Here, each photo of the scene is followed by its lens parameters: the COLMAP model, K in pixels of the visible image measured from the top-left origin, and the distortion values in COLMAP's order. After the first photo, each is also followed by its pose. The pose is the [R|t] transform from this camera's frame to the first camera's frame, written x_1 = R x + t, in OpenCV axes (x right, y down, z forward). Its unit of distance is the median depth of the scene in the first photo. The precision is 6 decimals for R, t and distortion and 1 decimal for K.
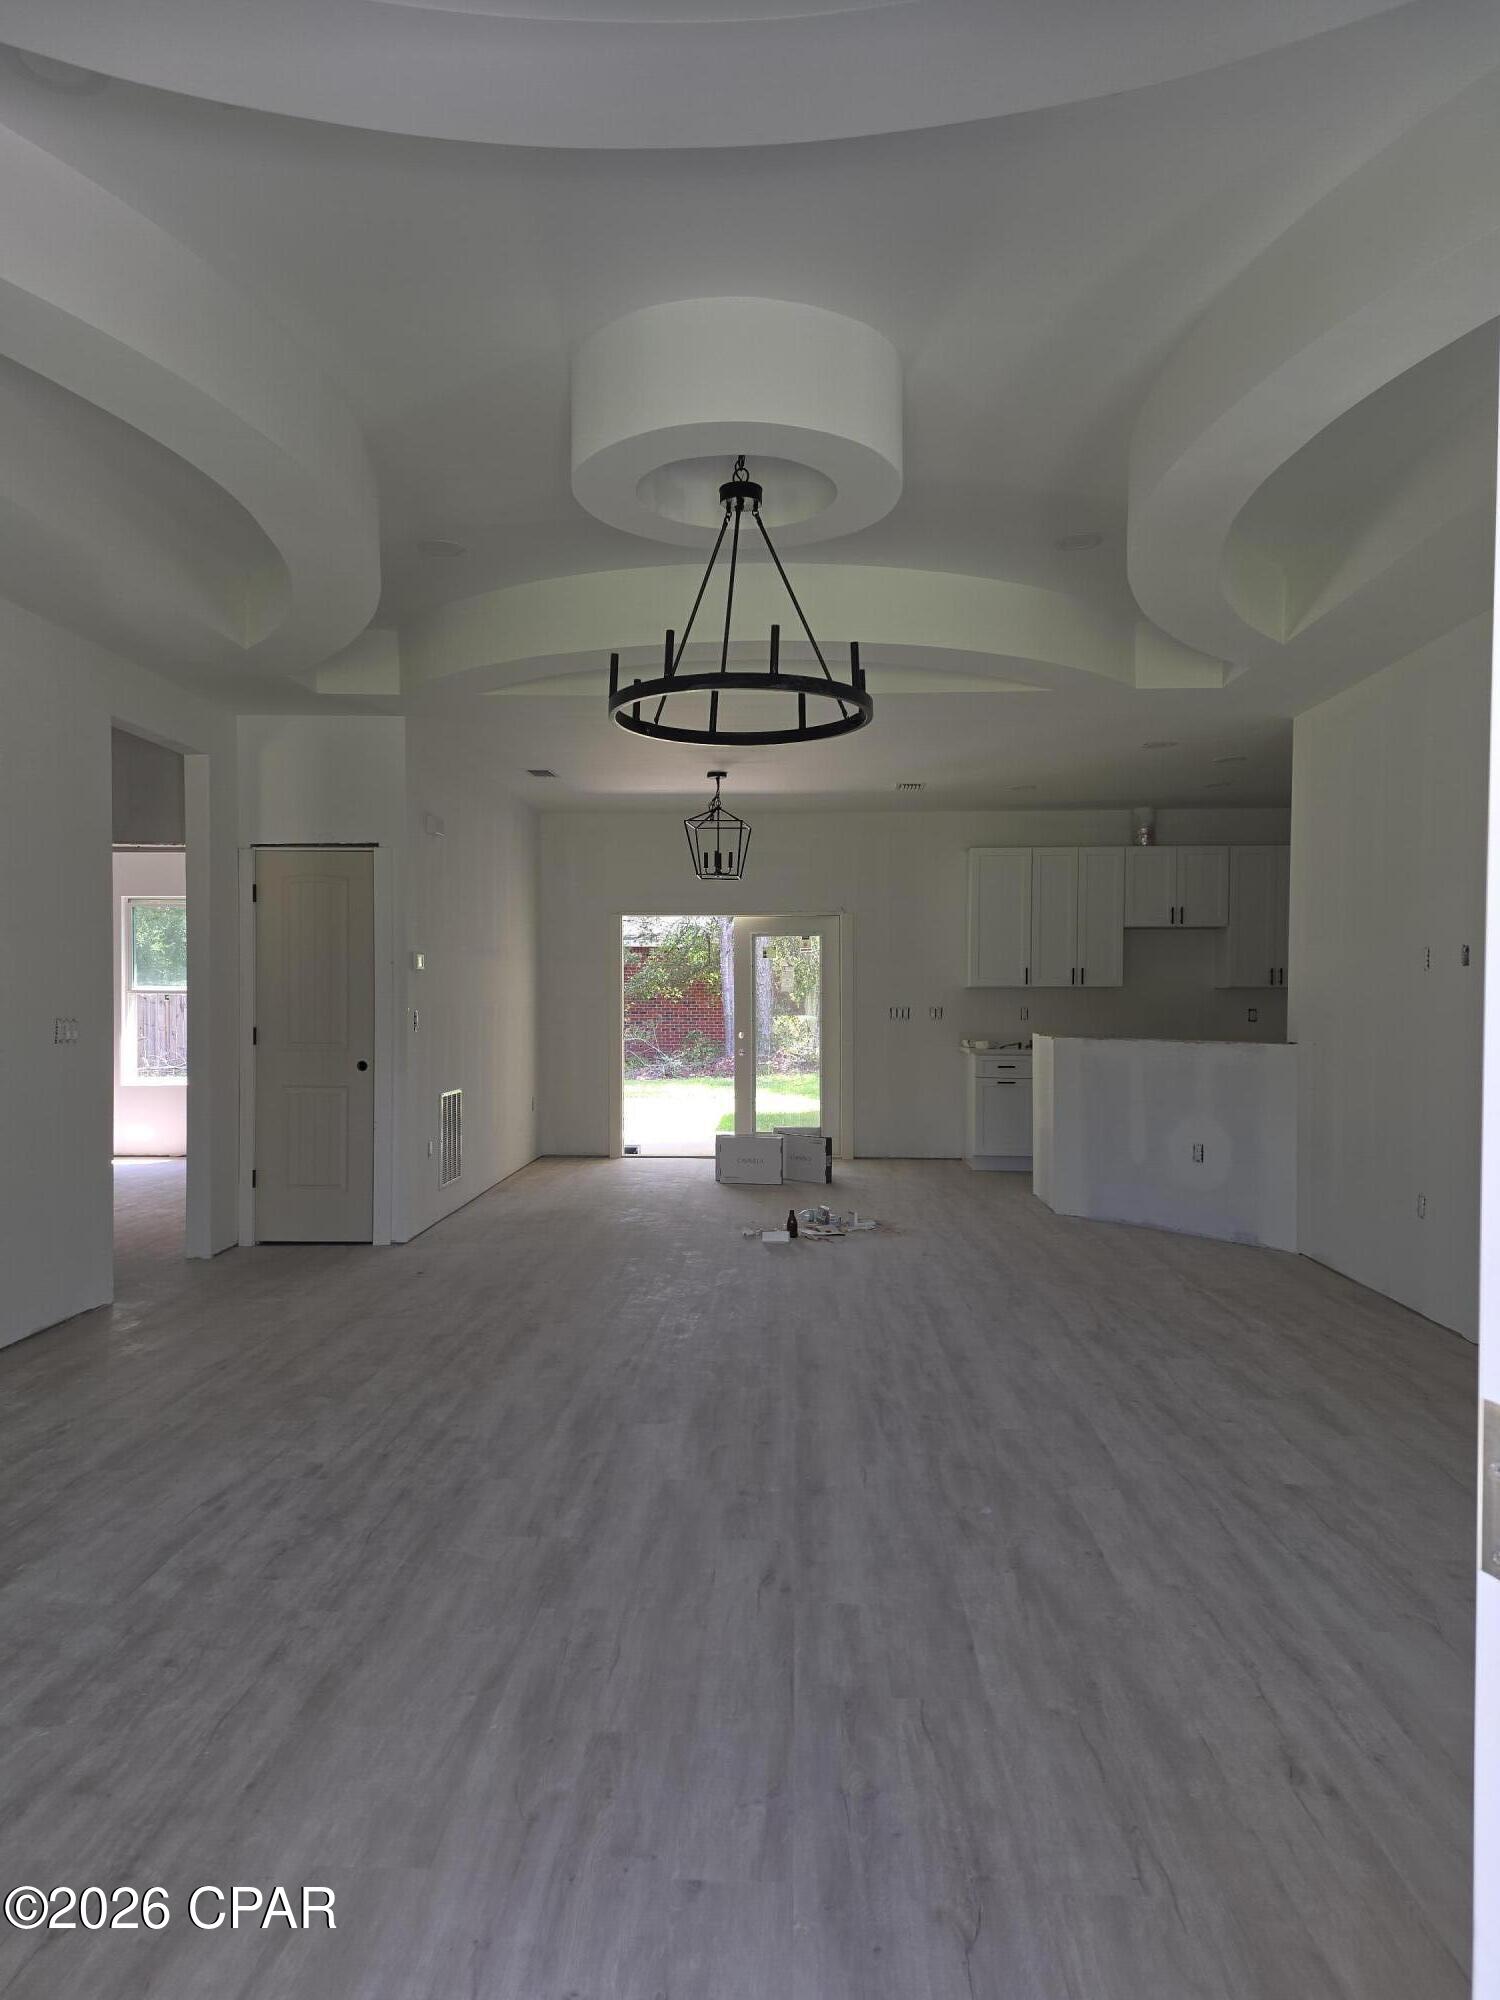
lens RADIAL K [[1354.3, 0, 750.8], [0, 1354.3, 999.6], [0, 0, 1]] dist [0.071546, -0.062412]
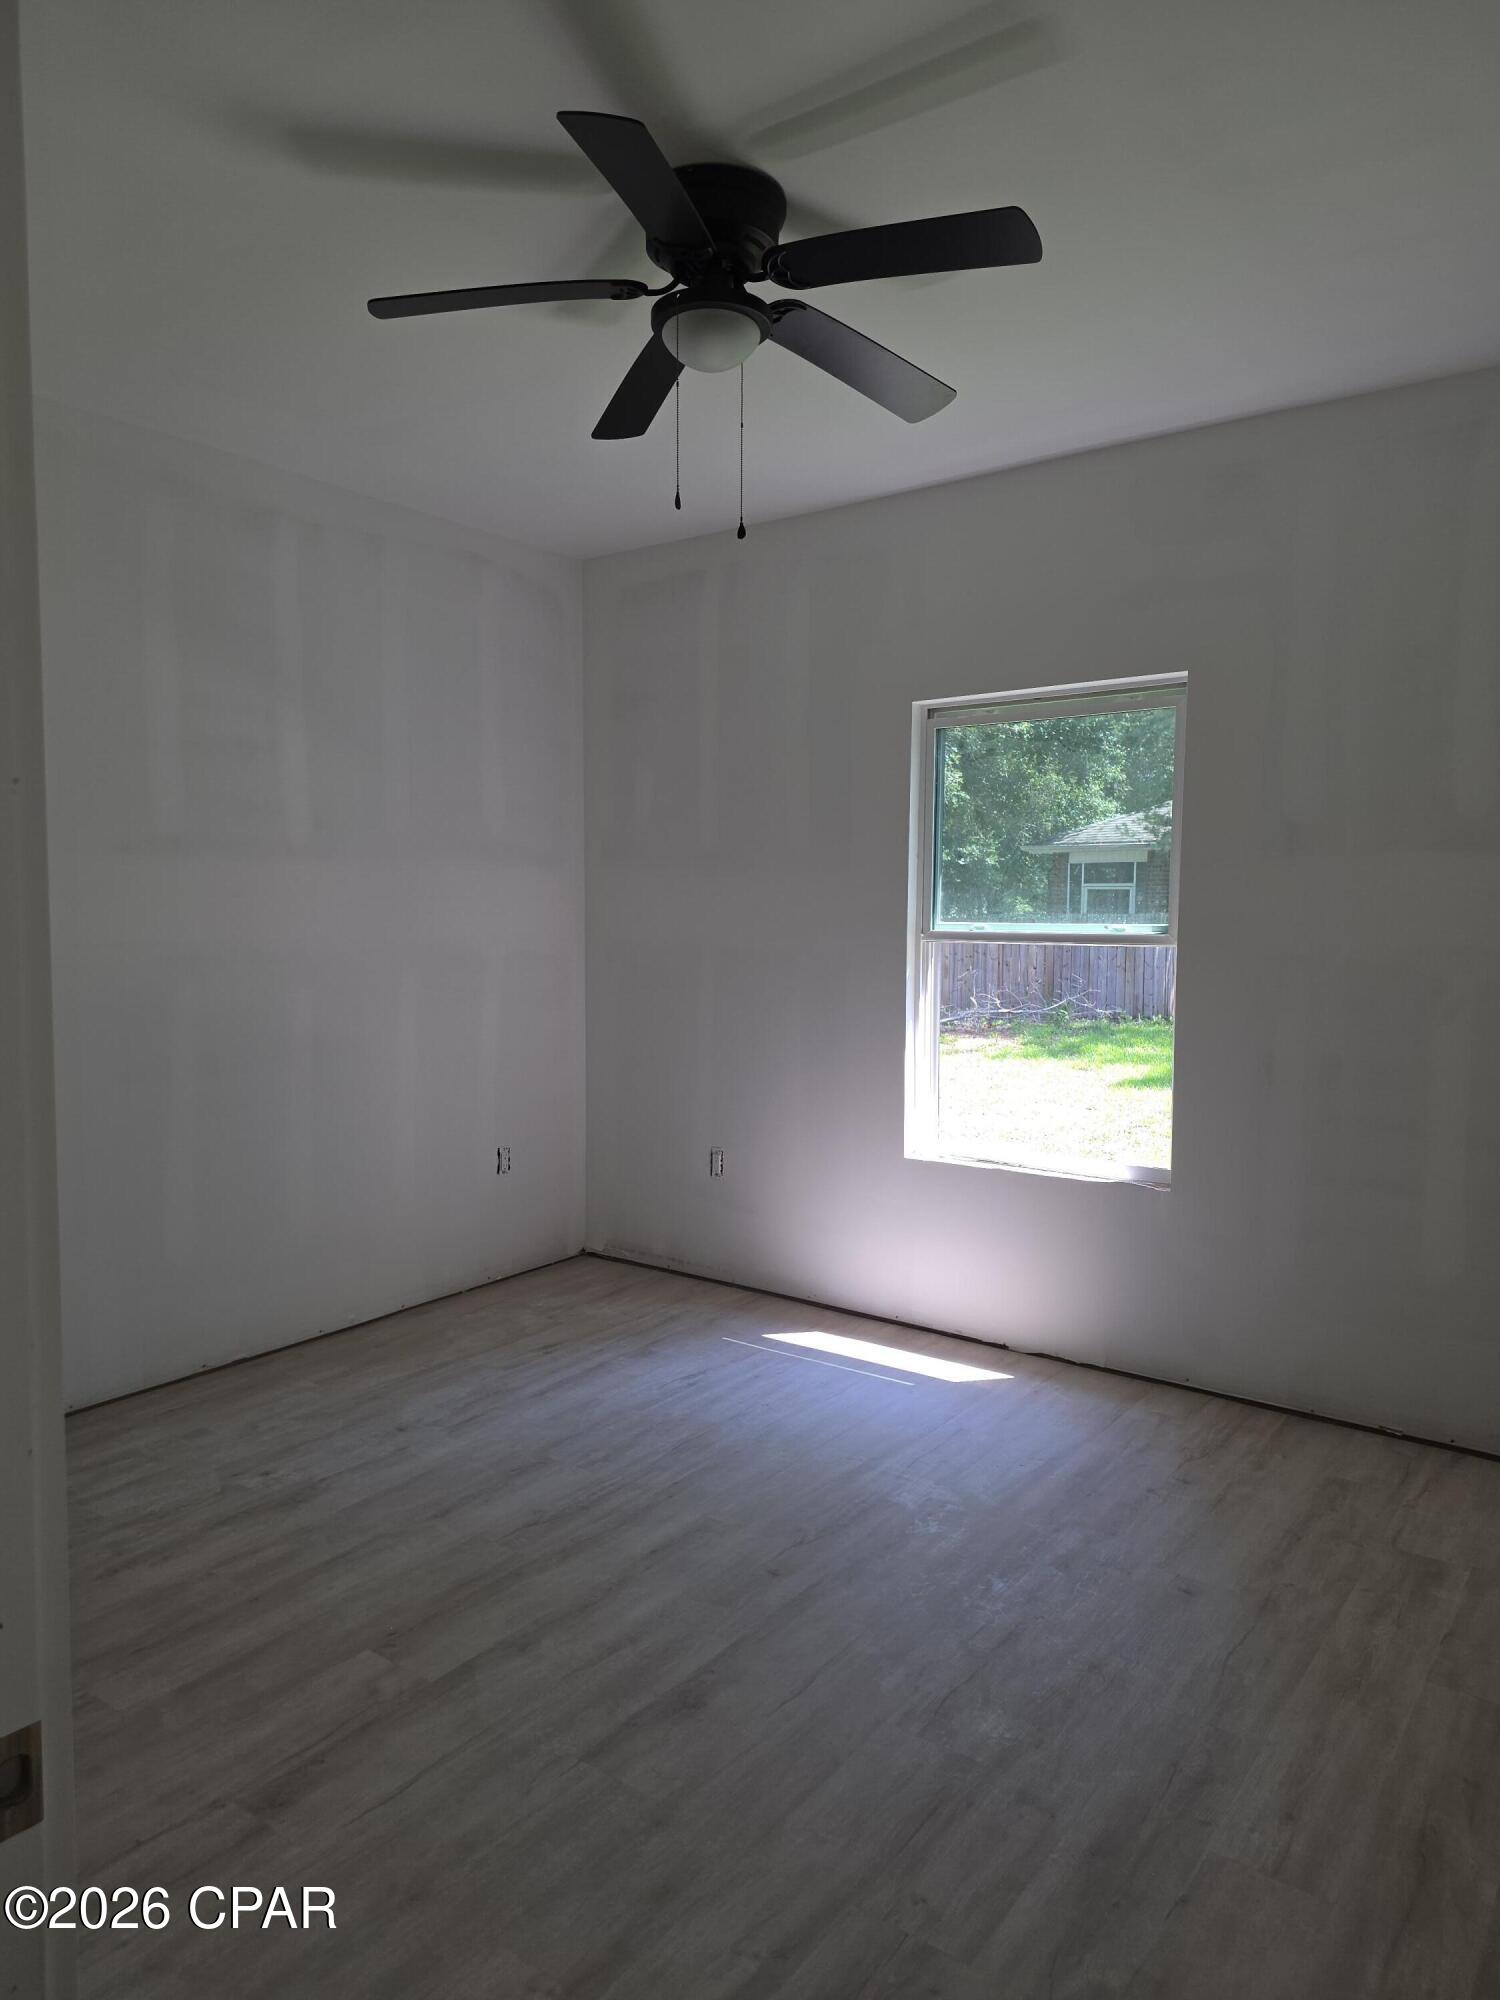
lens RADIAL K [[1354.3, 0, 749.0], [0, 1354.3, 1001.4], [0, 0, 1]] dist [0.071546, -0.062412]
pose [[0.834081, 0.049393, -0.549427, -0.288455], [-0.014526, 0.997605, 0.067632, -0.012447], [0.551451, -0.048430, 0.832800, 0.662659]]
